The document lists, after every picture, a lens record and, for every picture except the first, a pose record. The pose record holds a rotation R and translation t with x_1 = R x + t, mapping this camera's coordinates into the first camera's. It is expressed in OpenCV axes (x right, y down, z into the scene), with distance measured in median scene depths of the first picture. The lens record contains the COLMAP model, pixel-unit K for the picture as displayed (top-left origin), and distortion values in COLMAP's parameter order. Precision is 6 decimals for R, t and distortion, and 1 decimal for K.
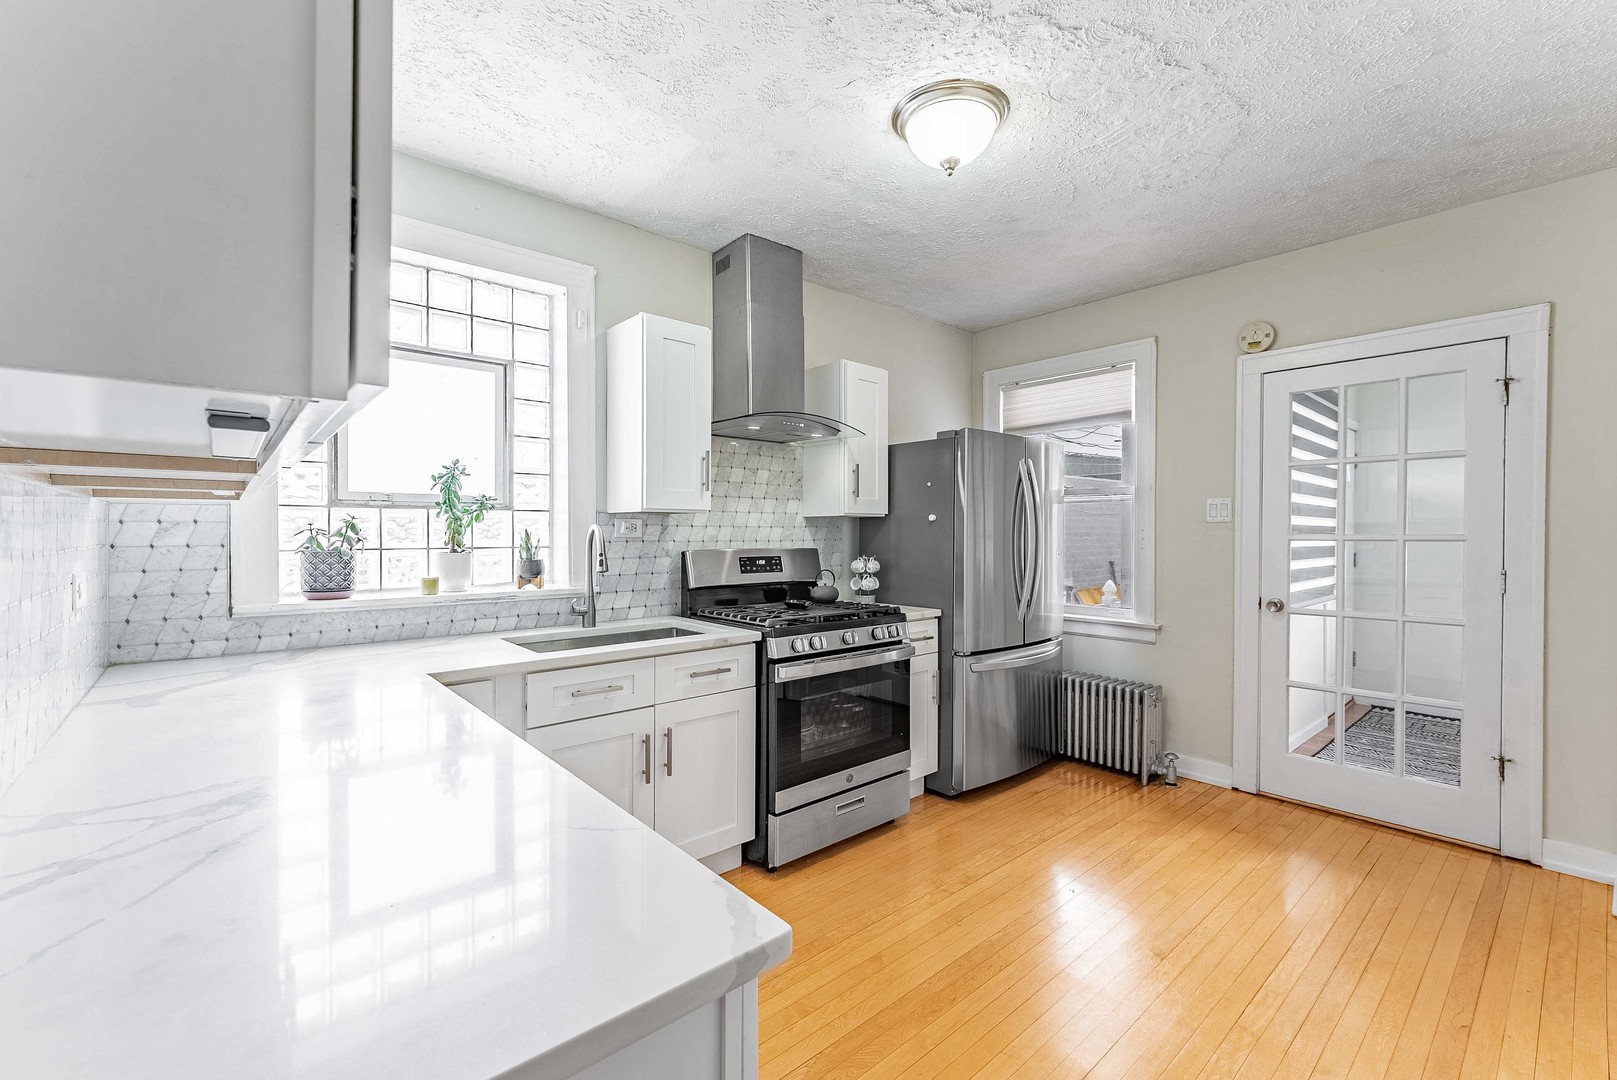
lens RADIAL K [[683.2, 0, 800.5], [0, 683.2, 537.8], [0, 0, 1]] dist [0.002129, -0.000328]
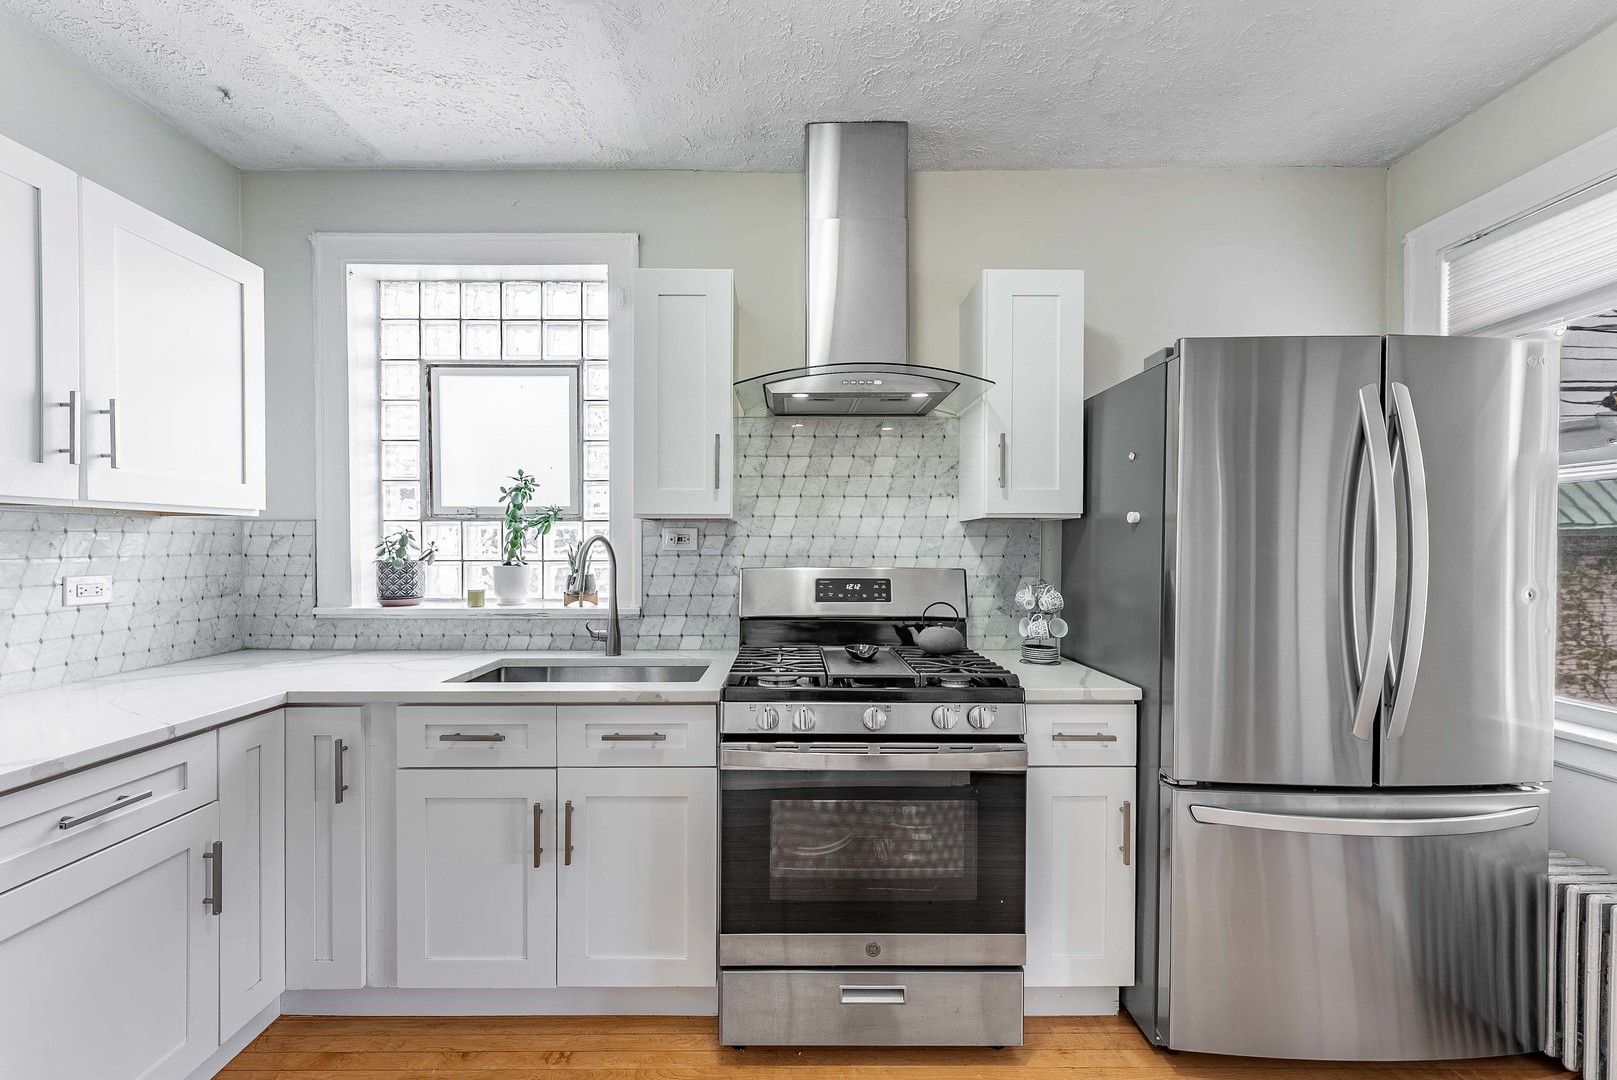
lens RADIAL K [[683.2, 0, 806.9], [0, 683.2, 547.4], [0, 0, 1]] dist [0.002129, -0.000328]
pose [[0.755161, 0.002162, -0.655536, 0.419070], [-0.005371, 0.999981, -0.002889, -0.003036], [0.655517, 0.005702, 0.755159, 0.495408]]
